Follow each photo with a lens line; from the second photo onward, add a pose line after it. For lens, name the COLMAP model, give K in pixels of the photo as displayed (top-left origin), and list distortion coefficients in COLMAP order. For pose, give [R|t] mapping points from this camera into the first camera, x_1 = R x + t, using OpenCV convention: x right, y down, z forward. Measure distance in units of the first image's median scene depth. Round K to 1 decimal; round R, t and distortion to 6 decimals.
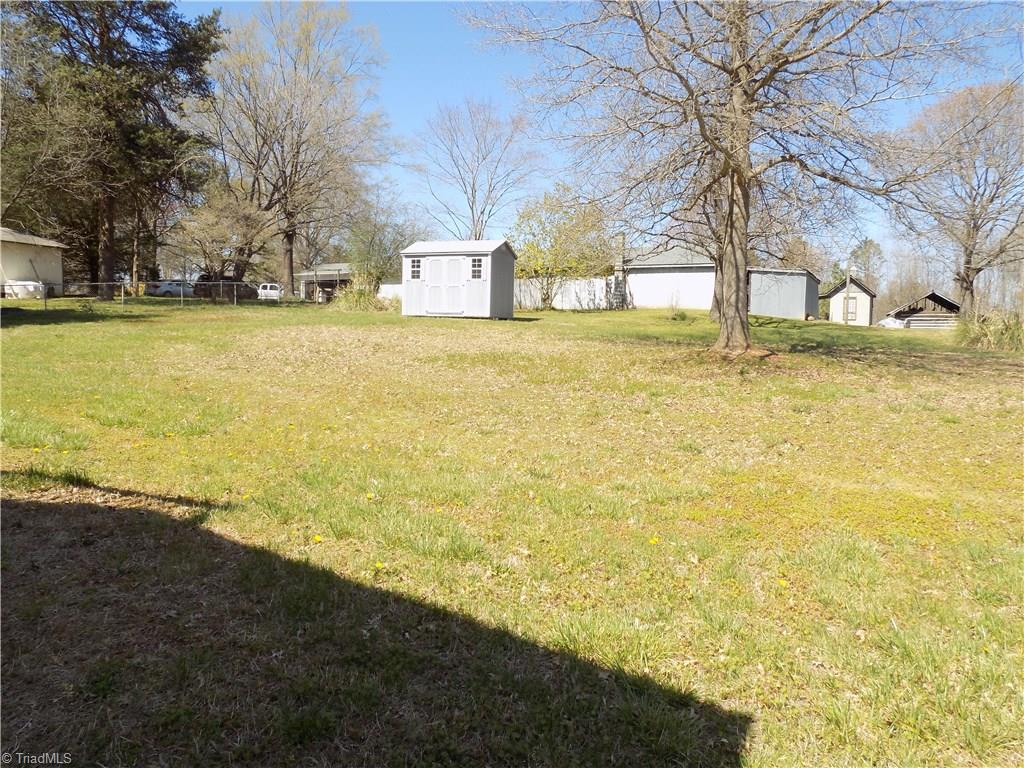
lens RADIAL K [[726.1, 0, 512.0], [0, 726.1, 384.0], [0, 0, 1]] dist [-0.003826, -0.000262]
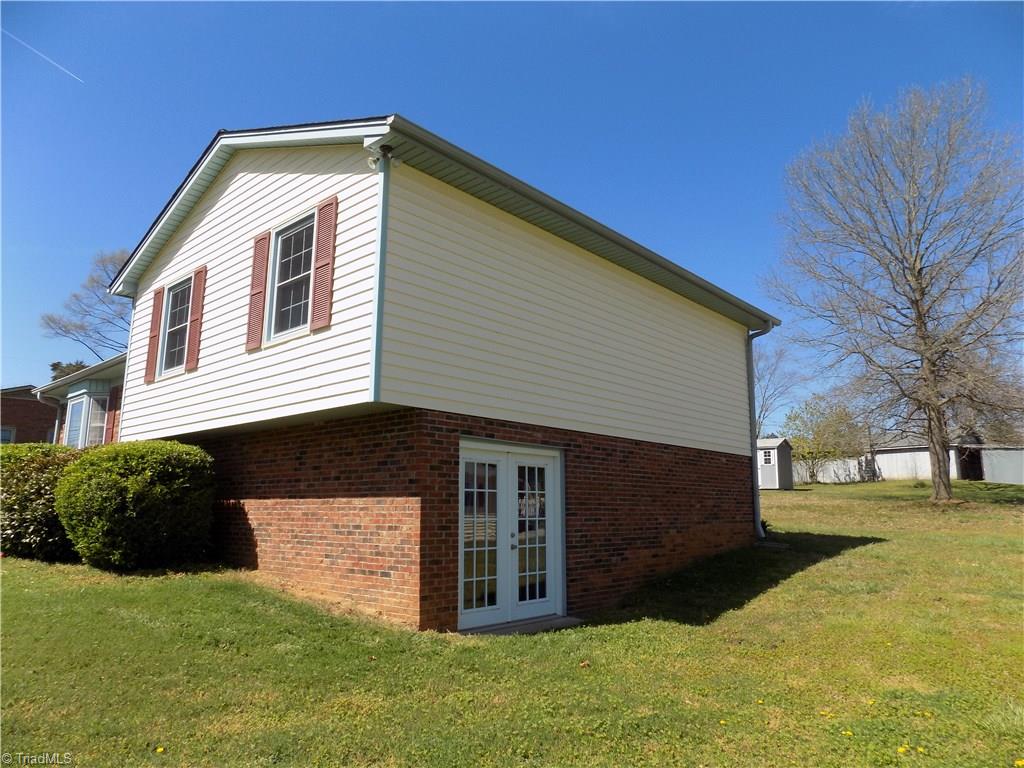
lens RADIAL K [[692.3, 0, 512.0], [0, 692.3, 384.0], [0, 0, 1]] dist [-0.082277, 0.091157]
pose [[0.942985, -0.073109, -0.324708, -0.062942], [-0.011636, 0.967740, -0.251681, 0.053117], [0.332633, 0.241109, 0.911714, -0.461005]]
